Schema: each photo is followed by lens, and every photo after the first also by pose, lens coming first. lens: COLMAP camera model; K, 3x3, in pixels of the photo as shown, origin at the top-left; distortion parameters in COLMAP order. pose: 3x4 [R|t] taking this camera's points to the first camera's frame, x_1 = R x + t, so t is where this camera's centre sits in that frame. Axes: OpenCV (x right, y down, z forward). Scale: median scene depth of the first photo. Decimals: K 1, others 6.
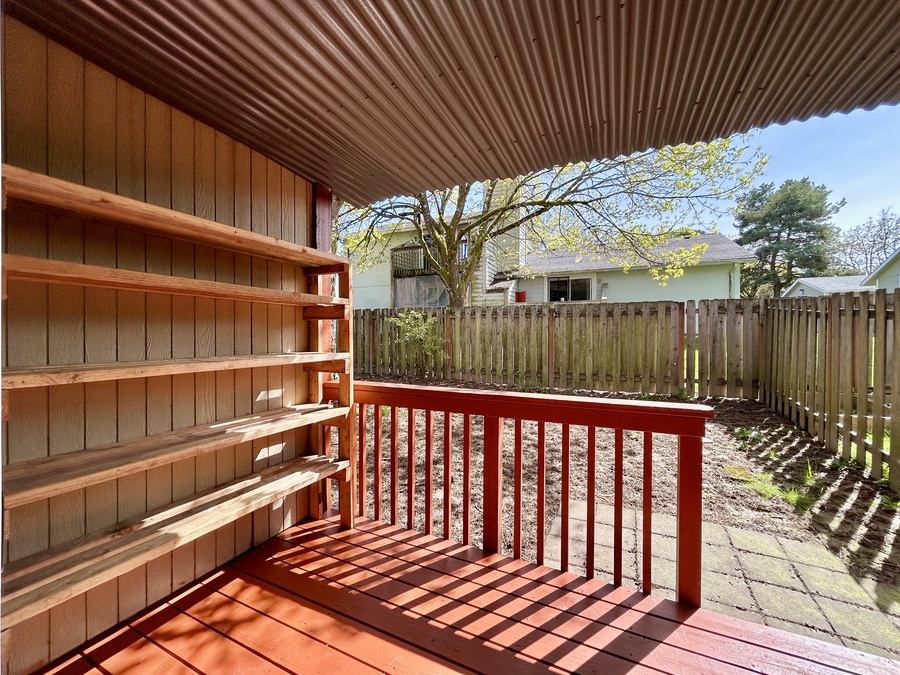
lens RADIAL K [[359.5, 0, 450.0], [0, 359.5, 337.5], [0, 0, 1]] dist [-0.000265, -0.000165]
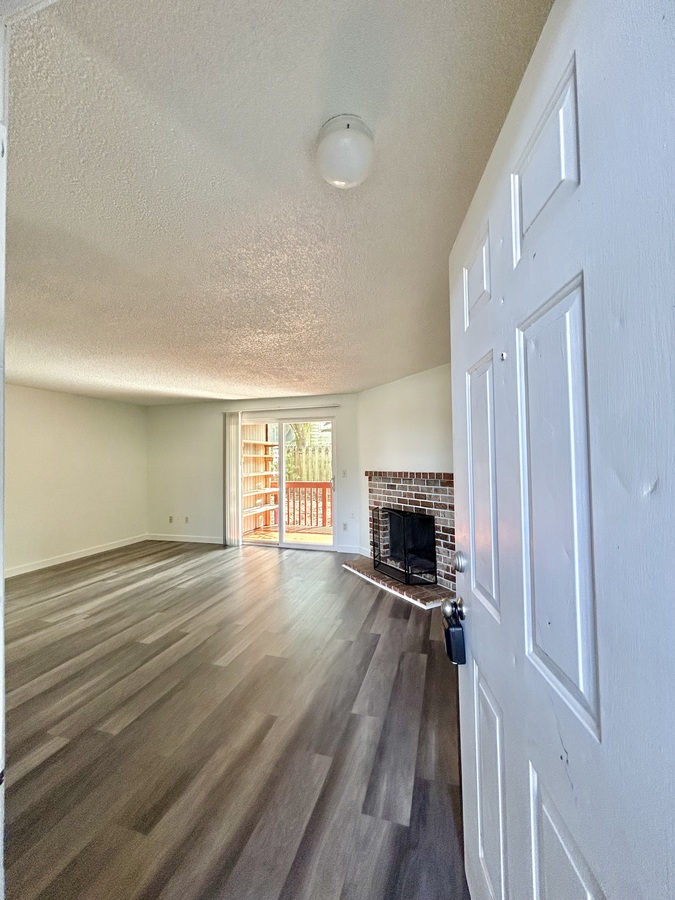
lens RADIAL K [[361.5, 0, 335.4], [0, 361.5, 450.2], [0, 0, 1]] dist [-0.000667, -0.000173]
pose [[0.990453, -0.014228, 0.137116, -0.071741], [0.019286, 0.999179, -0.035634, -0.007870], [-0.136497, 0.037938, 0.989914, -0.745933]]
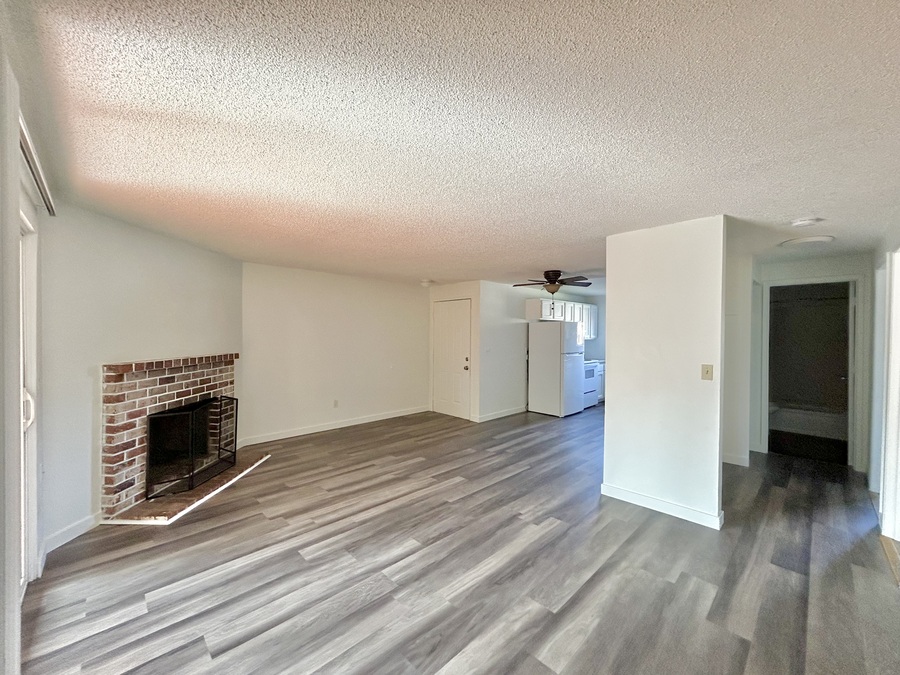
lens RADIAL K [[361.5, 0, 449.2], [0, 361.5, 338.6], [0, 0, 1]] dist [-0.000667, -0.000173]
pose [[-0.935562, -0.014457, 0.352867, -0.381297], [-0.007509, 0.999750, 0.021053, -0.029976], [-0.353083, 0.017047, -0.935437, 0.142725]]
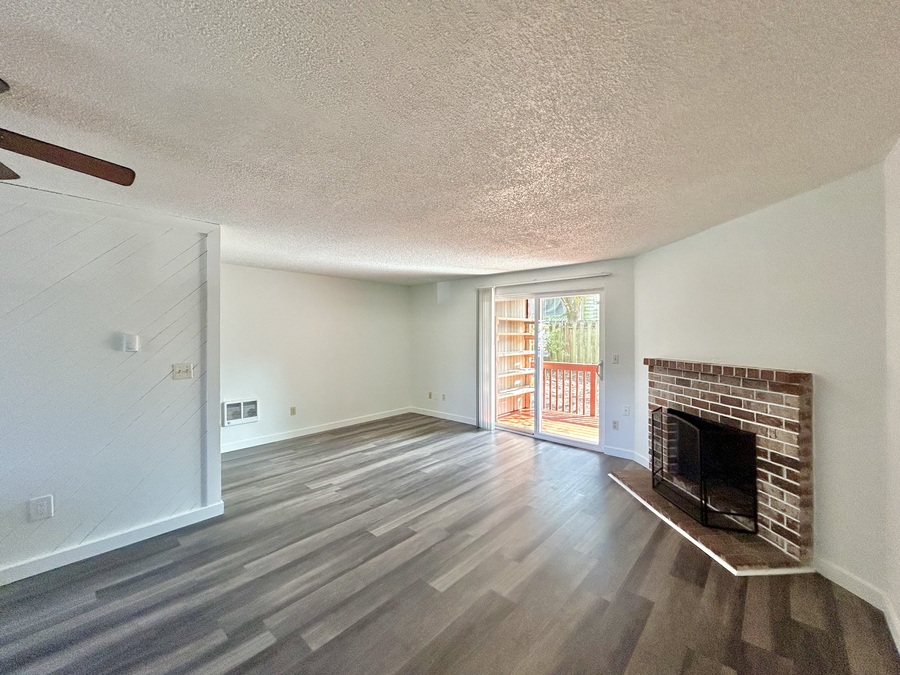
lens RADIAL K [[361.3, 0, 450.0], [0, 361.3, 337.5], [0, 0, 1]] dist [0.000440, 0.000080]
pose [[0.956449, -0.003190, -0.291883, -0.039859], [0.003191, 0.999995, -0.000475, -0.022012], [0.291883, -0.000477, 0.956454, -0.663740]]
